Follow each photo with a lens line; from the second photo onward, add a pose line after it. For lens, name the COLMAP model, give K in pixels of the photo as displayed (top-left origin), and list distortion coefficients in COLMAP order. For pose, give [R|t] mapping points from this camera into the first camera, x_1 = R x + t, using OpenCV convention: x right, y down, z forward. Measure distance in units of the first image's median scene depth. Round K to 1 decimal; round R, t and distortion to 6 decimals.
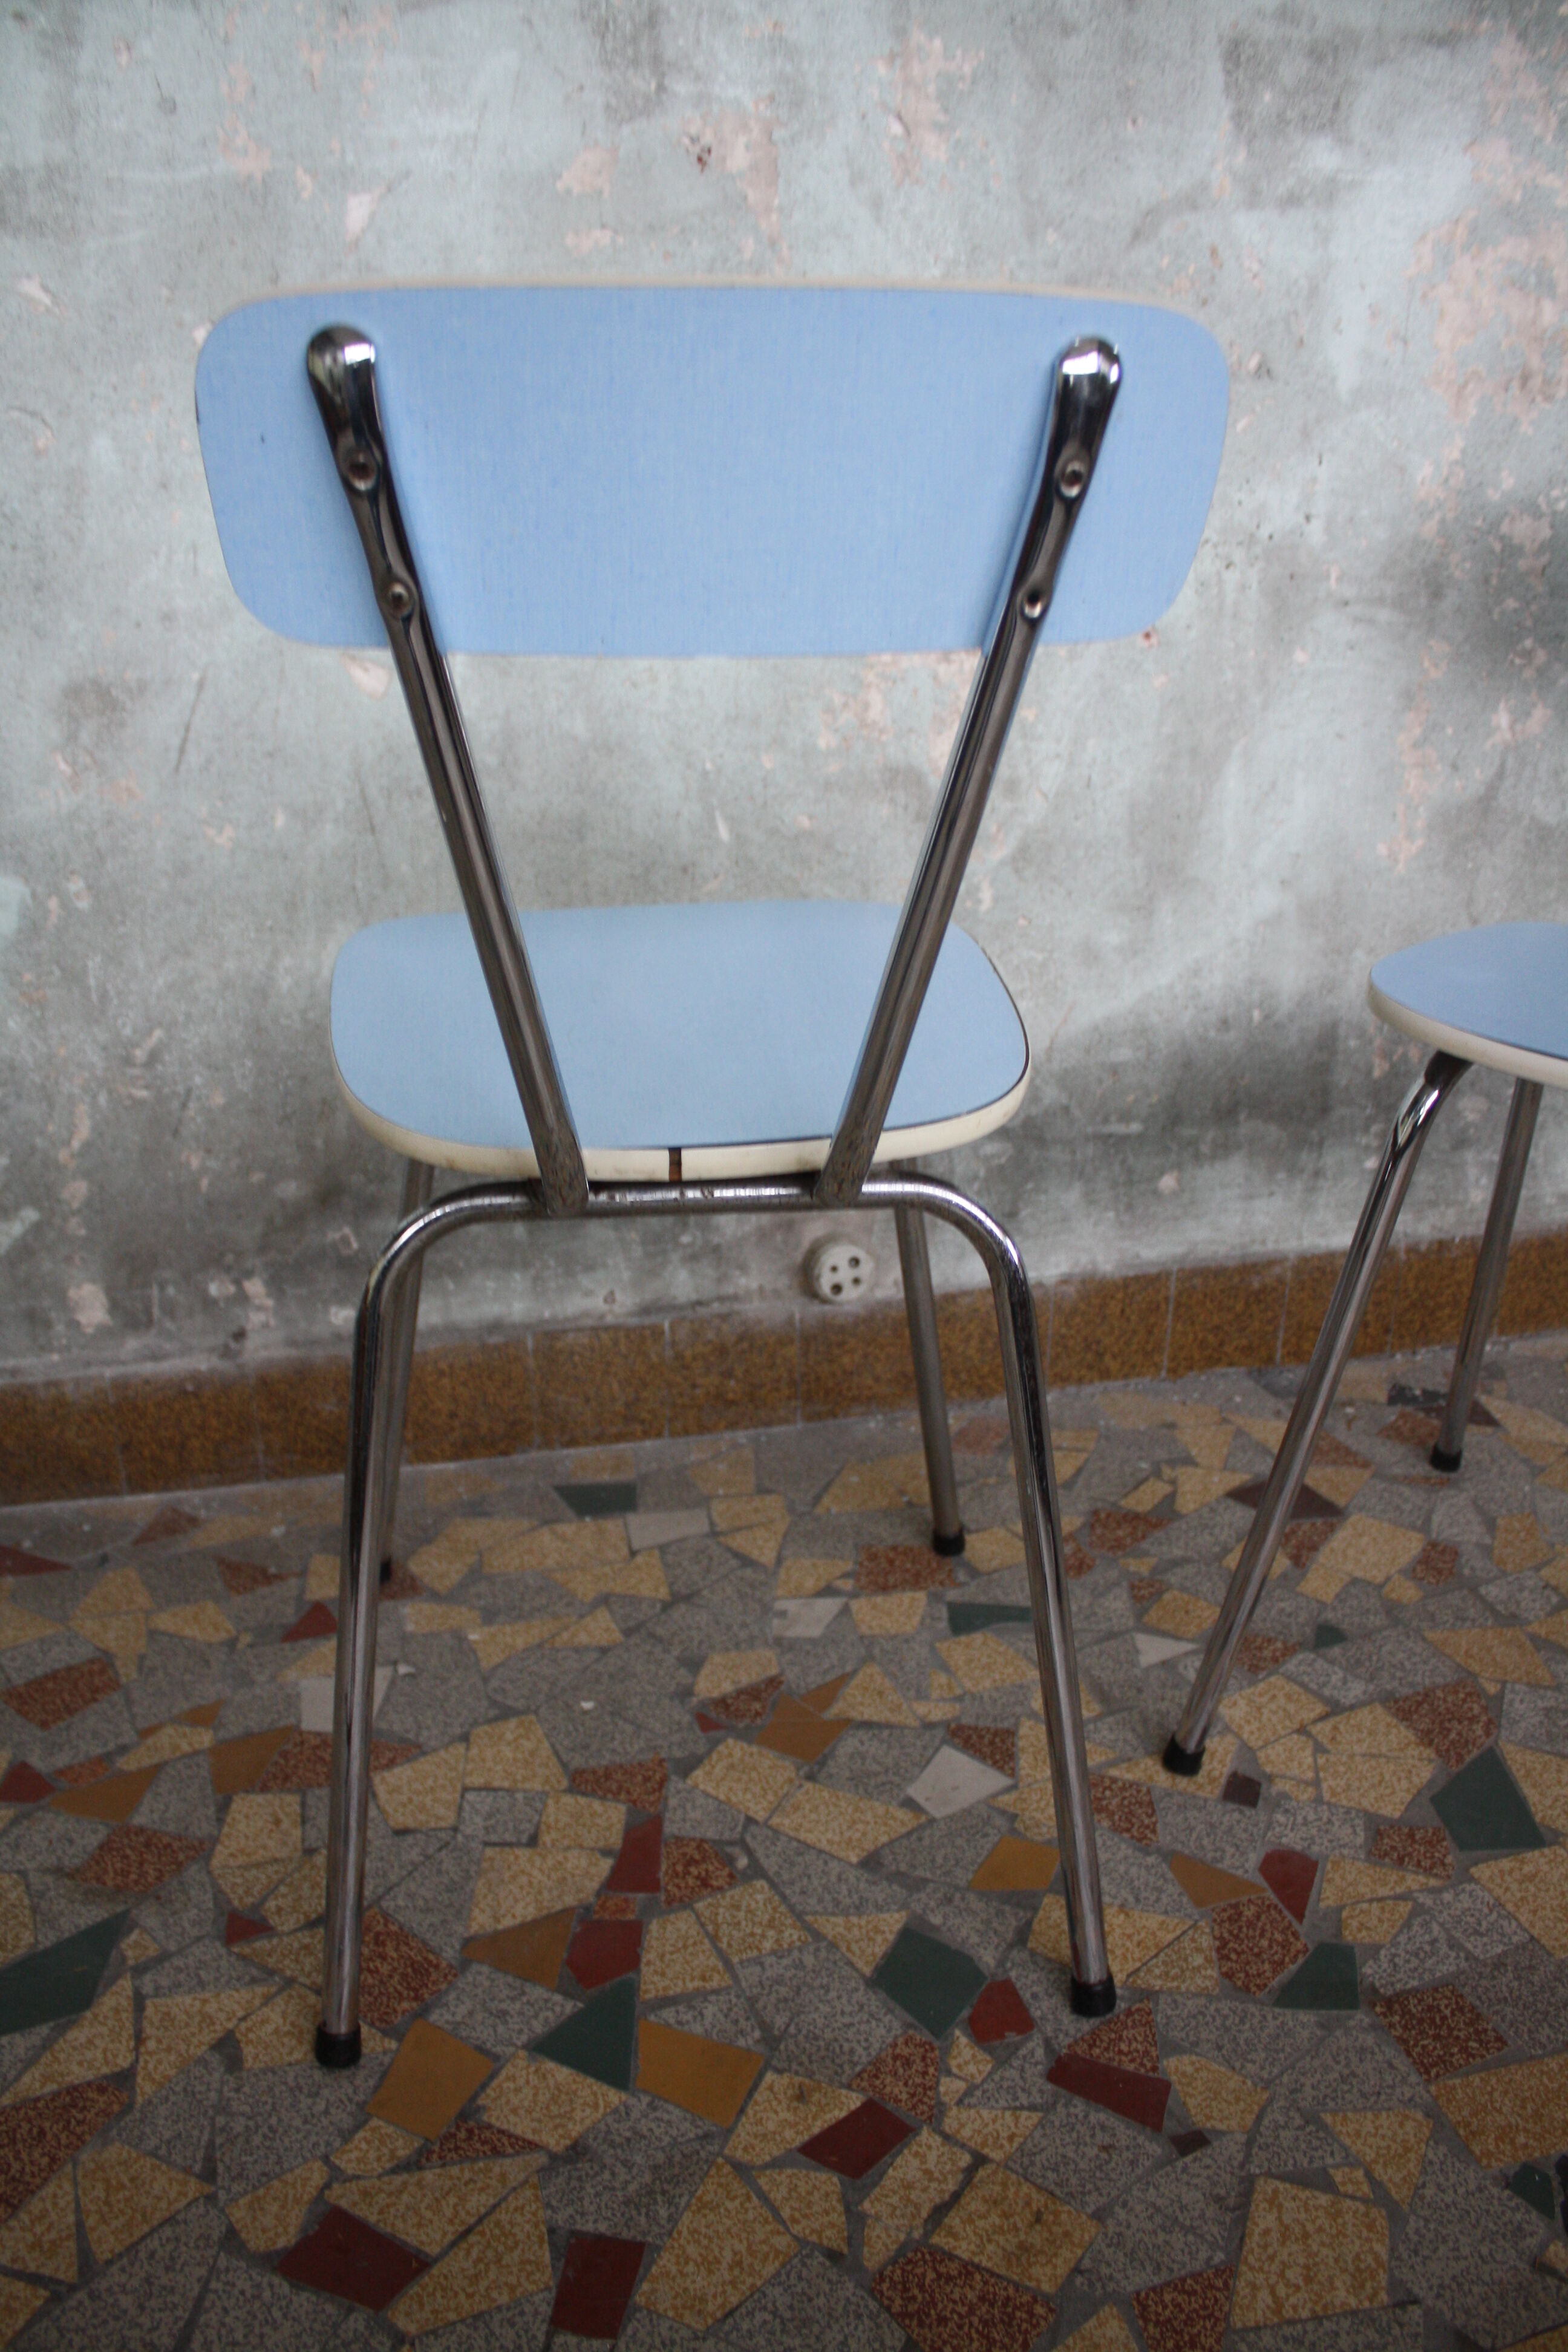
lens RADIAL K [[1962.5, 0, 808.1], [0, 1962.5, 1199.0], [0, 0, 1]] dist [-0.153268, 0.138574]
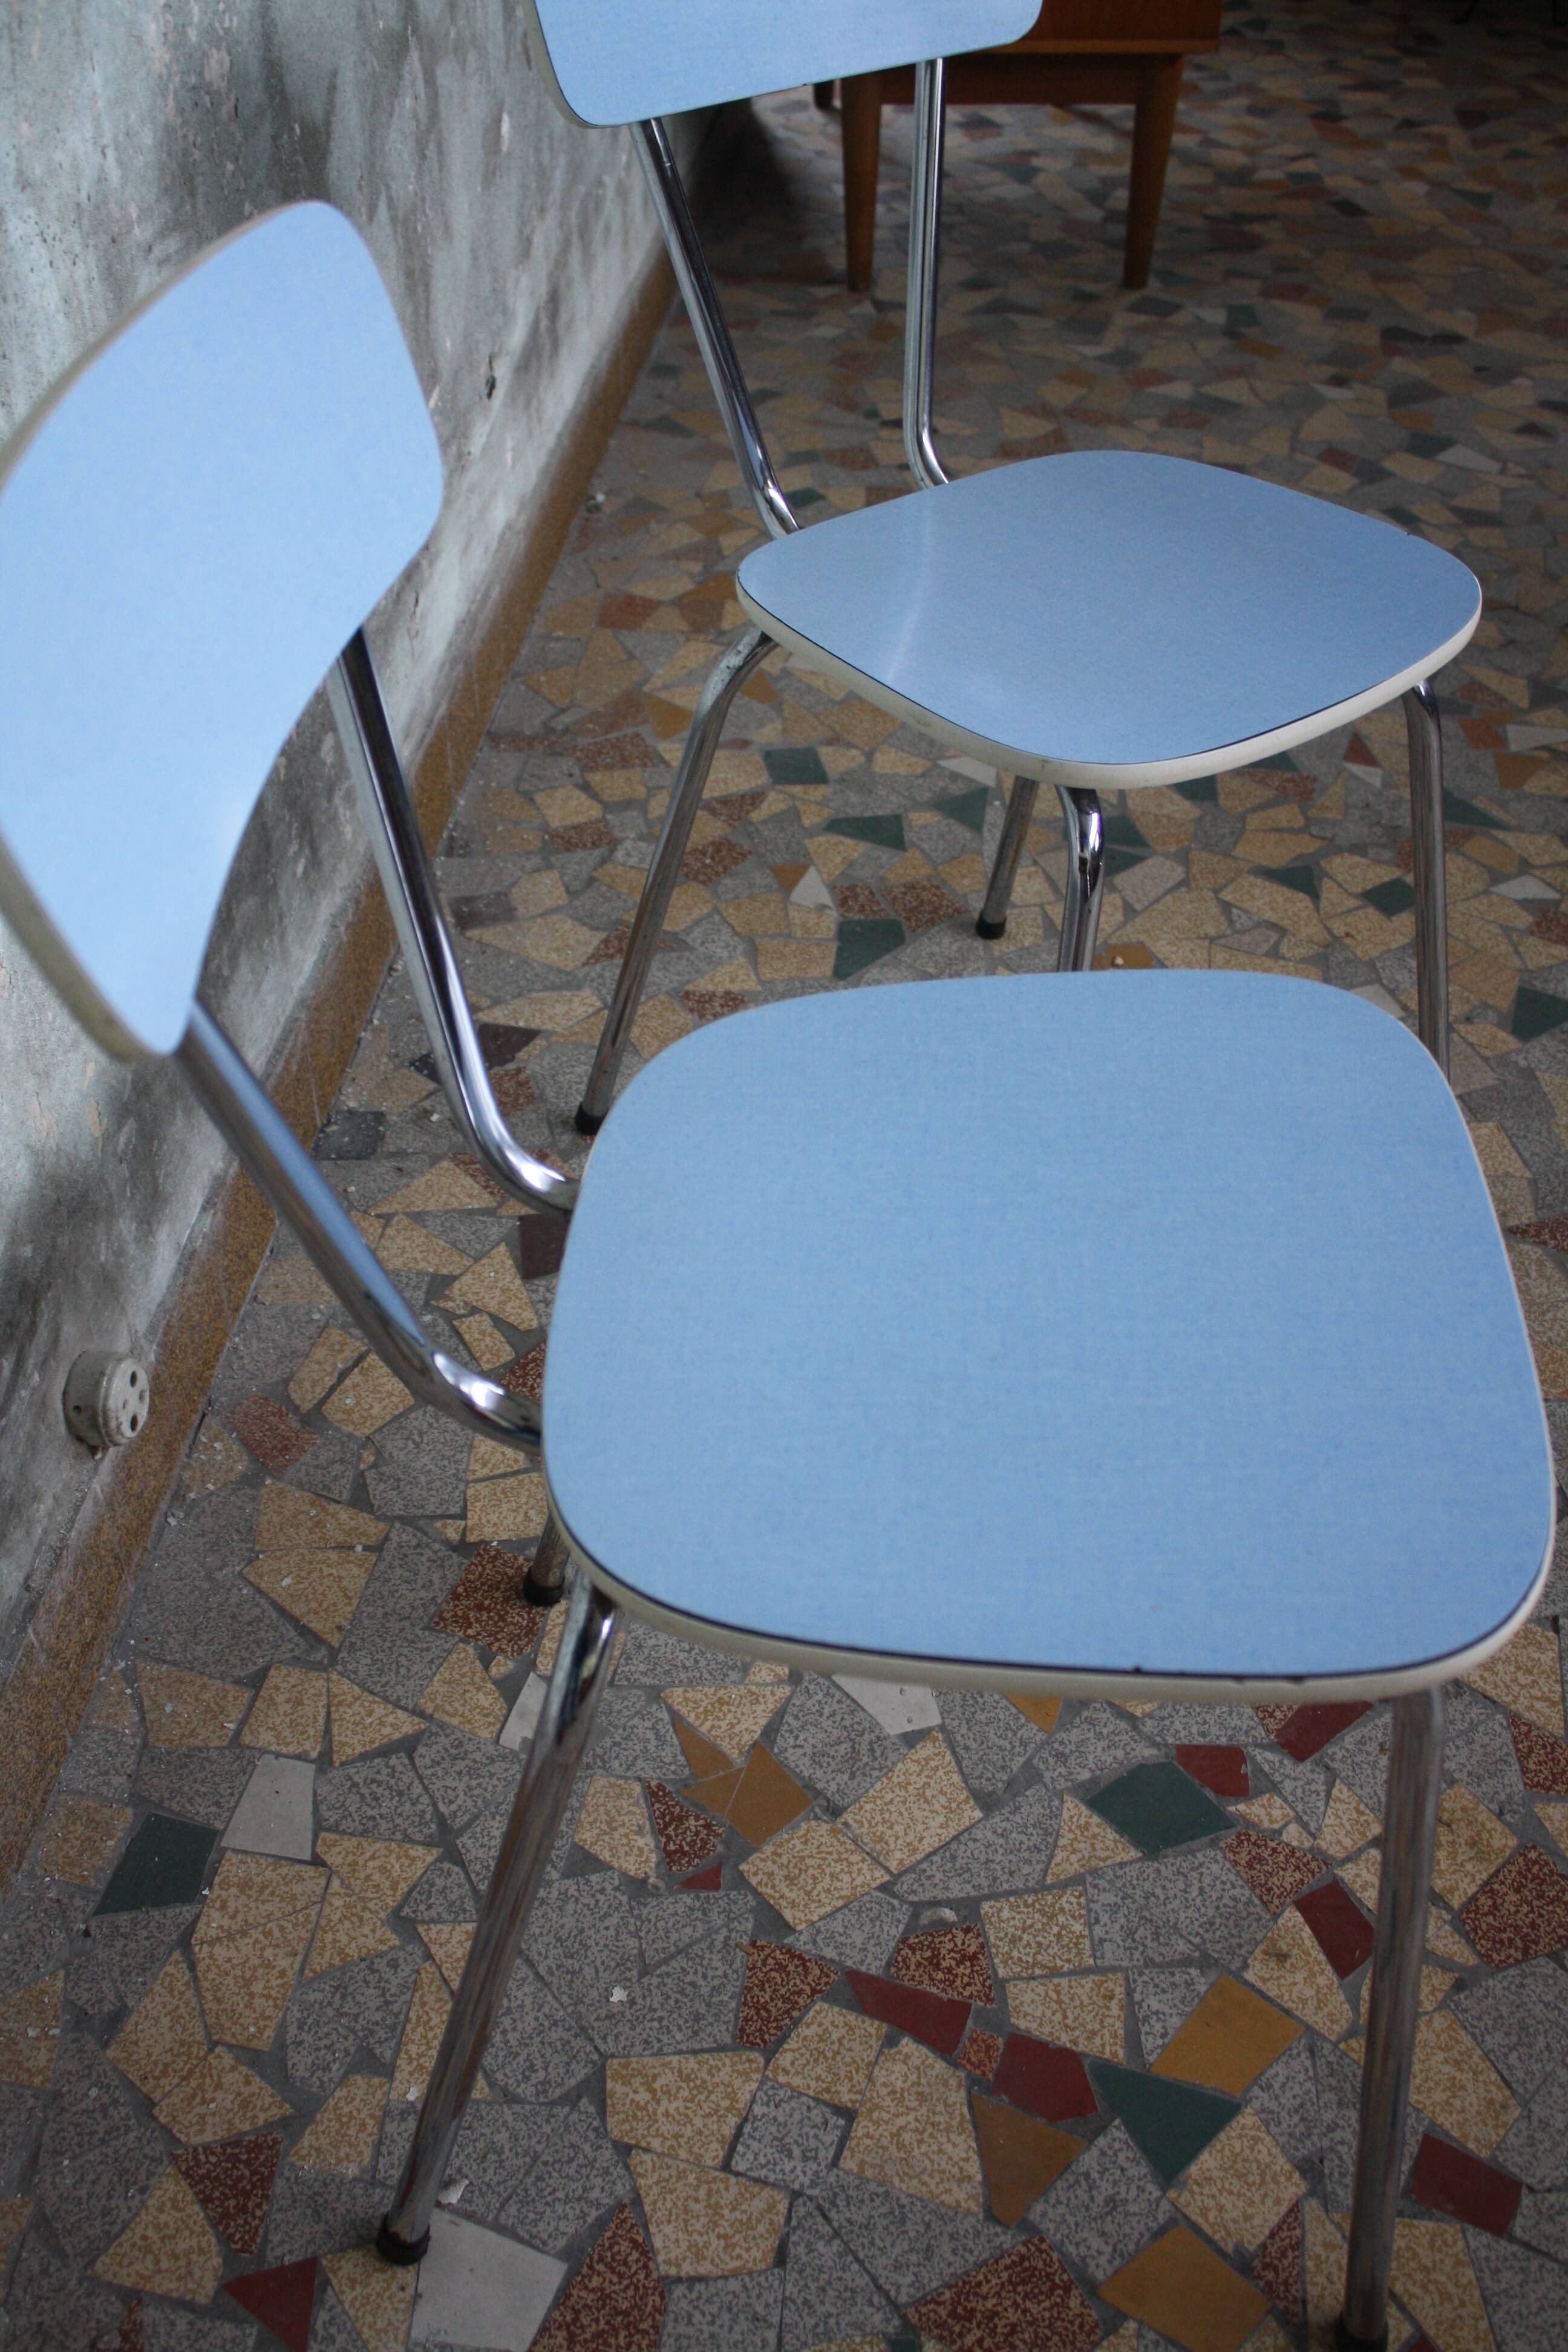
lens RADIAL K [[2249.5, 0, 814.8], [0, 2249.5, 1140.8], [0, 0, 1]] dist [-0.086291, 0.000000]
pose [[0.335666, -0.617580, 0.711283, -0.501464], [0.349967, 0.782807, 0.514526, -0.440462], [-0.874558, 0.076217, 0.478894, 0.451242]]
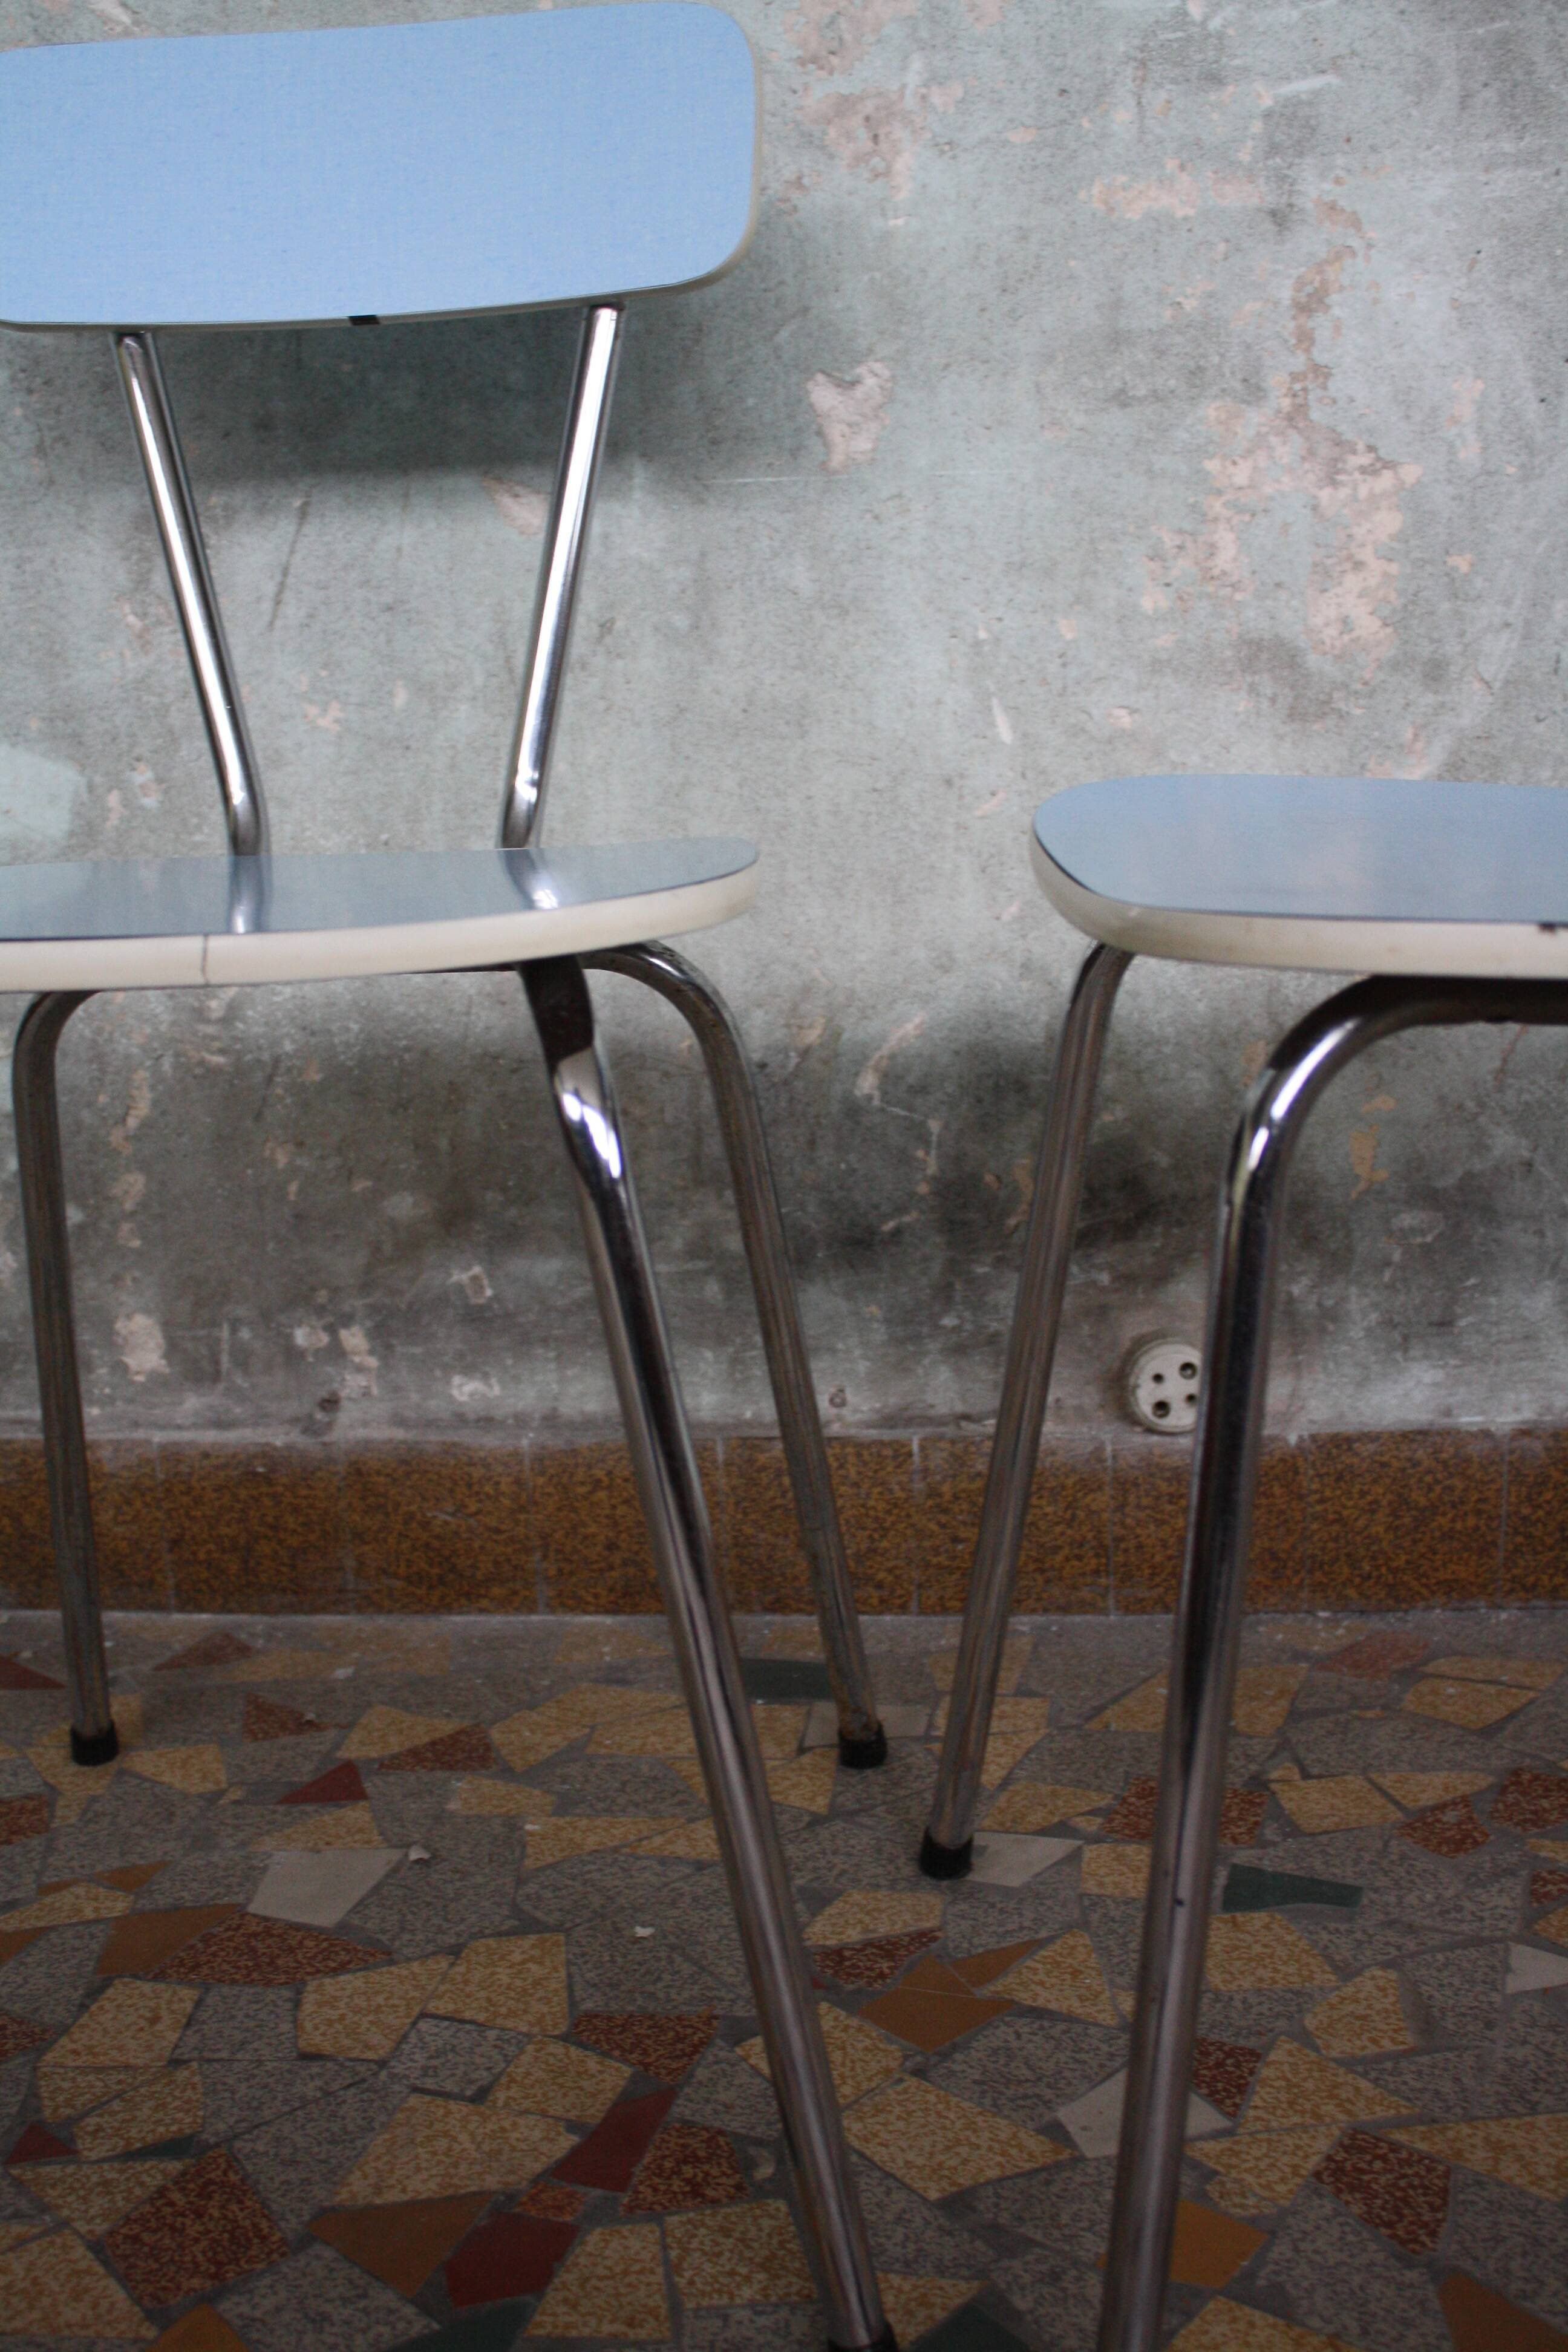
lens RADIAL K [[2573.0, 0, 823.7], [0, 2573.0, 1190.7], [0, 0, 1]] dist [-0.066438, 0.000000]
pose [[0.955118, 0.044295, -0.292894, 0.191030], [-0.081146, 0.990059, -0.114888, 0.098713], [0.284893, 0.133499, 0.949217, 0.129489]]
